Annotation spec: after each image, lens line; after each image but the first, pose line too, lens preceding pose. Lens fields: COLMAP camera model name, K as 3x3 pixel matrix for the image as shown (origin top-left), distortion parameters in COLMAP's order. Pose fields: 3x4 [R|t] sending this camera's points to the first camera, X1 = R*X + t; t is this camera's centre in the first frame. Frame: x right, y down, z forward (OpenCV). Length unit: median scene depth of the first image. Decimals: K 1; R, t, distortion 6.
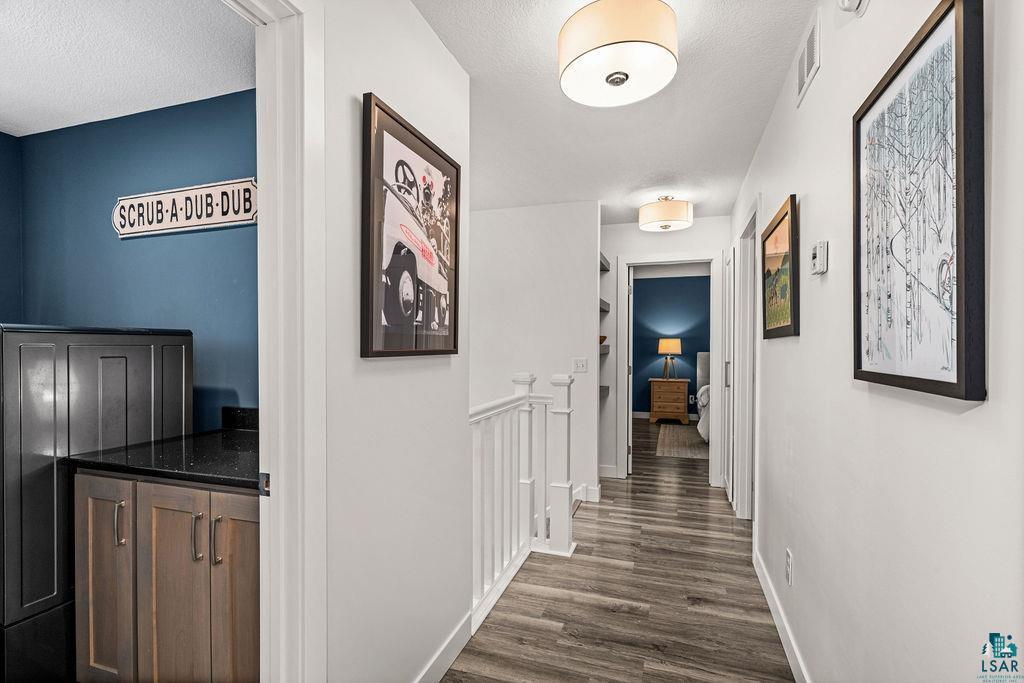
lens RADIAL K [[495.4, 0, 511.6], [0, 495.4, 346.2], [0, 0, 1]] dist [0.002077, 0.001035]
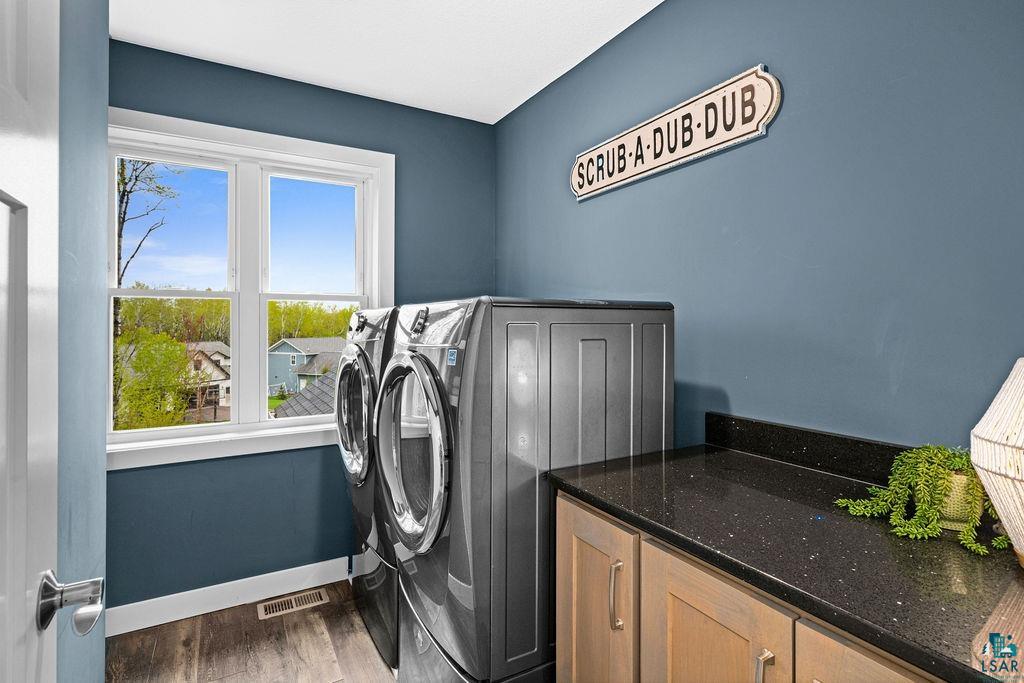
lens RADIAL K [[497.2, 0, 511.9], [0, 497.2, 328.3], [0, 0, 1]] dist [-0.000885, -0.000170]
pose [[0.749910, 0.007579, -0.661496, -0.320129], [-0.007038, 0.999969, 0.003478, 0.003456], [0.661502, 0.002048, 0.749940, 0.290120]]
